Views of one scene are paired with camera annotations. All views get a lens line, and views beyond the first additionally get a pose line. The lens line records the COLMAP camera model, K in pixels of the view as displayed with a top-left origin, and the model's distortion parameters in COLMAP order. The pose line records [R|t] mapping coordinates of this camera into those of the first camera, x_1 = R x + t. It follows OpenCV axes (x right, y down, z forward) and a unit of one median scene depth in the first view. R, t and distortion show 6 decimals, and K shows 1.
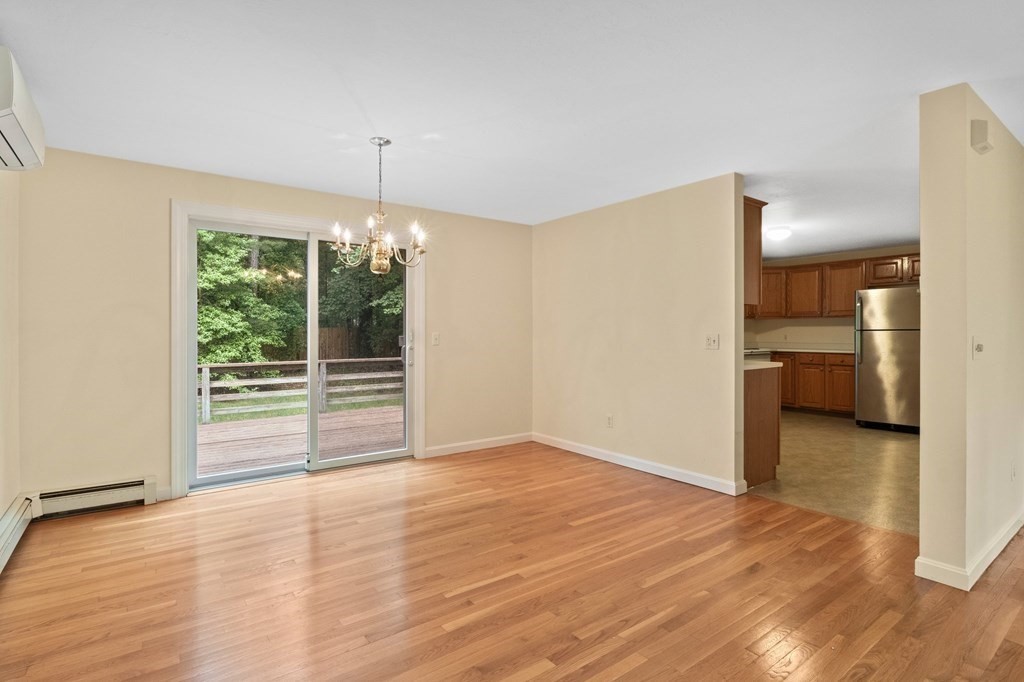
lens RADIAL K [[517.7, 0, 519.6], [0, 517.7, 333.9], [0, 0, 1]] dist [0.013021, -0.000185]
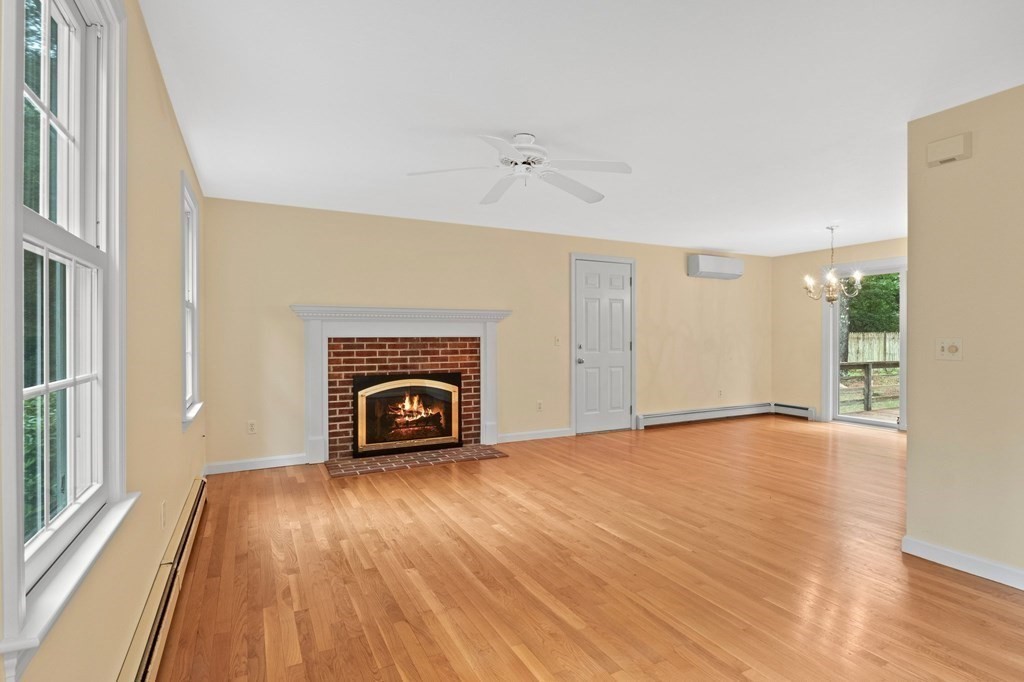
lens RADIAL K [[517.7, 0, 519.6], [0, 517.7, 333.9], [0, 0, 1]] dist [0.013021, -0.000185]
pose [[-0.169916, -0.006555, -0.985437, 1.941901], [0.003969, 0.999965, -0.007336, 0.003576], [0.985451, -0.005158, -0.169884, 0.319686]]
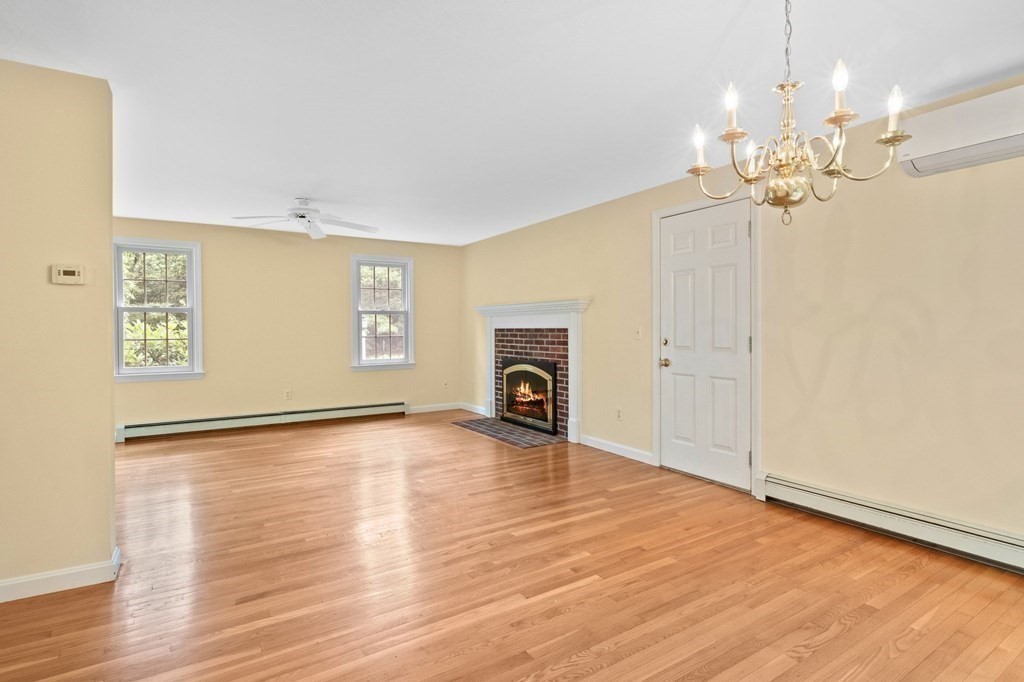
lens RADIAL K [[517.7, 0, 519.6], [0, 517.7, 333.9], [0, 0, 1]] dist [0.013021, -0.000185]
pose [[-0.997108, 0.002395, 0.075964, -0.057689], [0.003193, 0.999941, 0.010384, 0.001195], [-0.075935, 0.010596, -0.997056, 1.829002]]
